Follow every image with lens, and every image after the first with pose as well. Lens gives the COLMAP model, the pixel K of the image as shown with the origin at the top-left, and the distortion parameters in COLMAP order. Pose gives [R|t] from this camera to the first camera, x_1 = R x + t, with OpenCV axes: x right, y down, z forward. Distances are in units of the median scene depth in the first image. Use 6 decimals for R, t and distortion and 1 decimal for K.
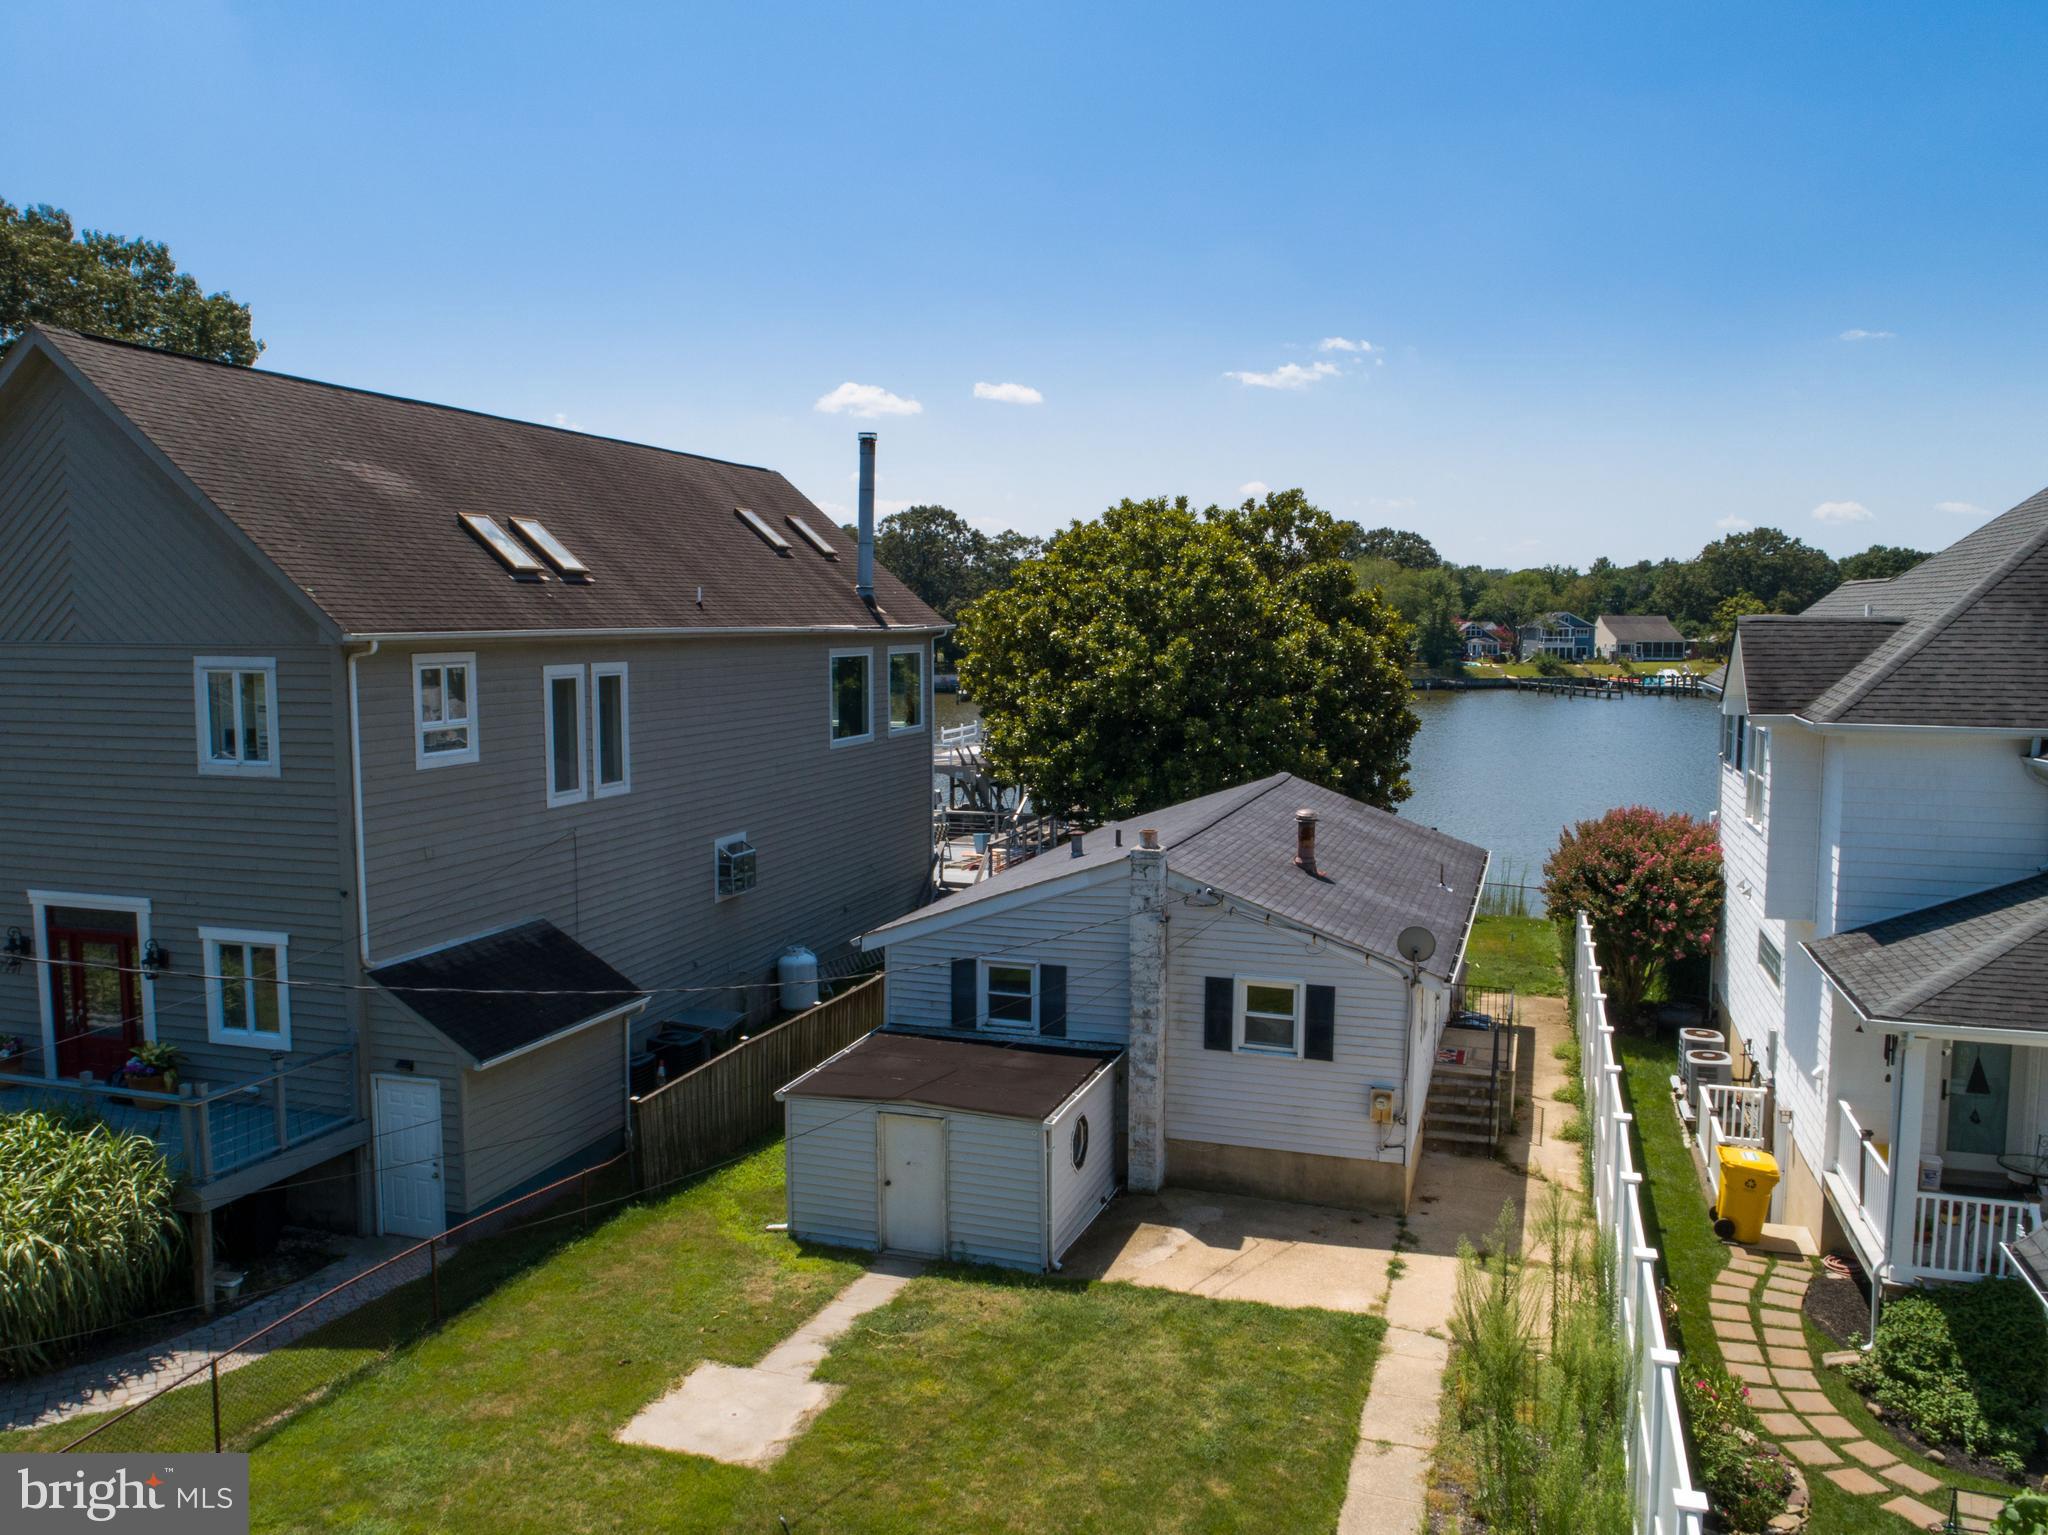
lens RADIAL K [[1549.4, 0, 1032.7], [0, 1549.4, 769.2], [0, 0, 1]] dist [-0.019222, 0.010281]
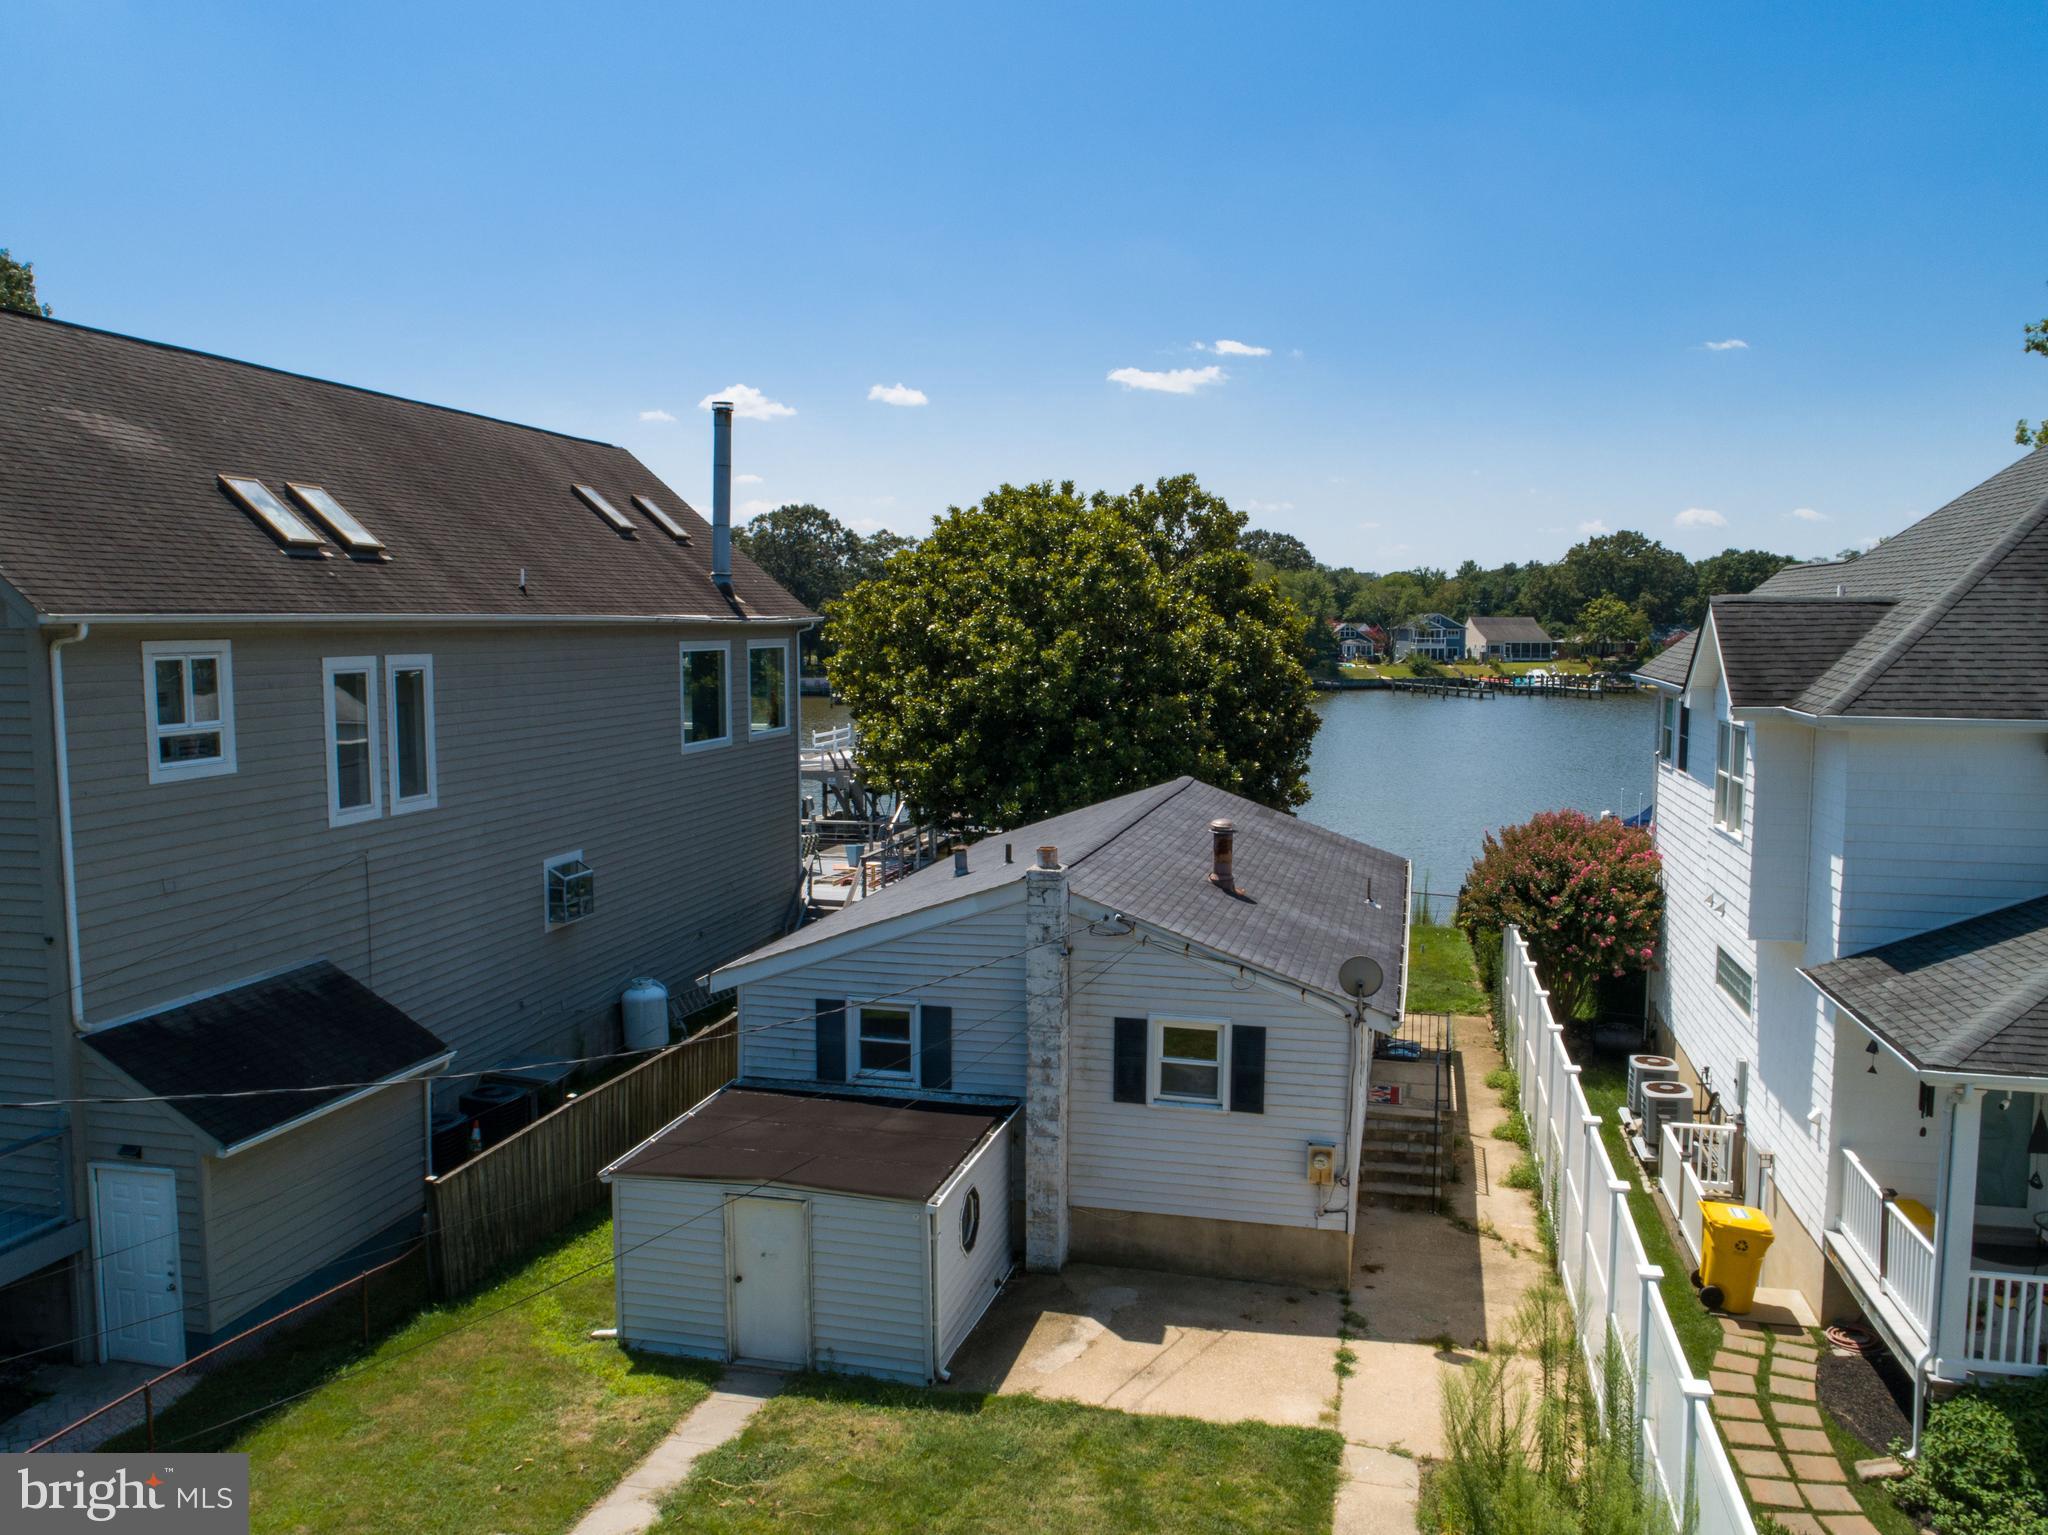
lens RADIAL K [[1549.4, 0, 1030.9], [0, 1549.4, 767.2], [0, 0, 1]] dist [-0.019222, 0.010281]
pose [[0.996902, -0.008210, 0.078228, -0.000251], [0.008483, 0.999959, -0.003147, -0.001773], [-0.078199, 0.003801, 0.996930, 0.140419]]
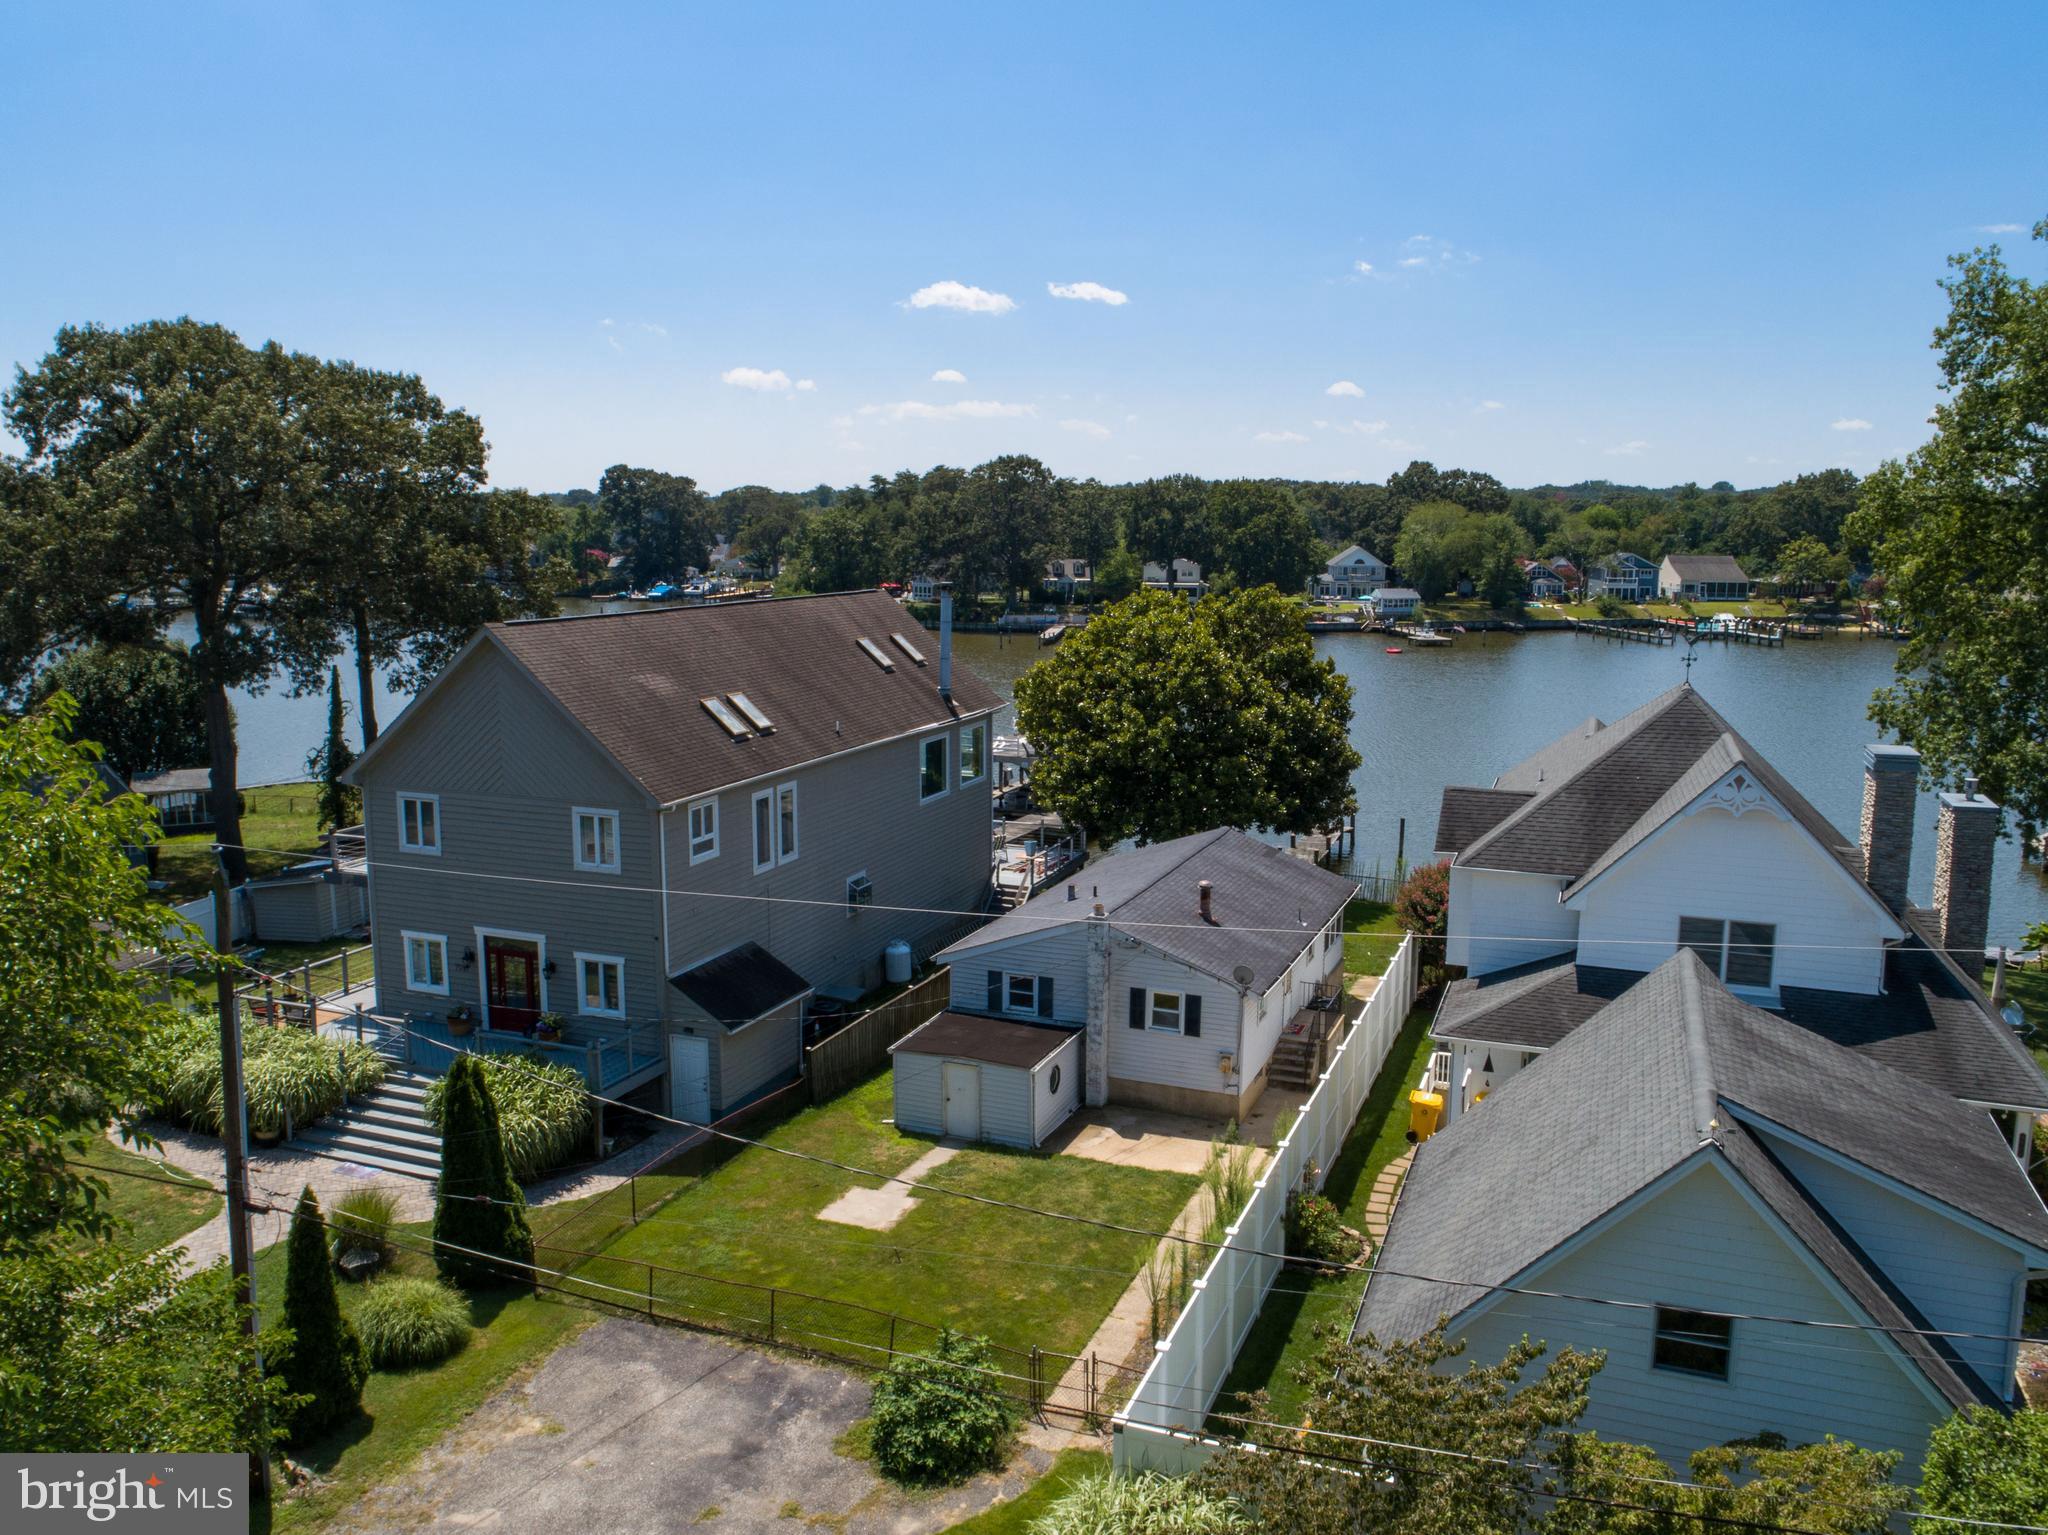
lens RADIAL K [[1549.4, 0, 1036.5], [0, 1549.4, 770.5], [0, 0, 1]] dist [-0.019222, 0.010281]
pose [[0.998325, 0.013096, -0.056359, 0.094182], [-0.009530, 0.997963, 0.063078, -0.206362], [0.057070, -0.062435, 0.996416, -0.691444]]
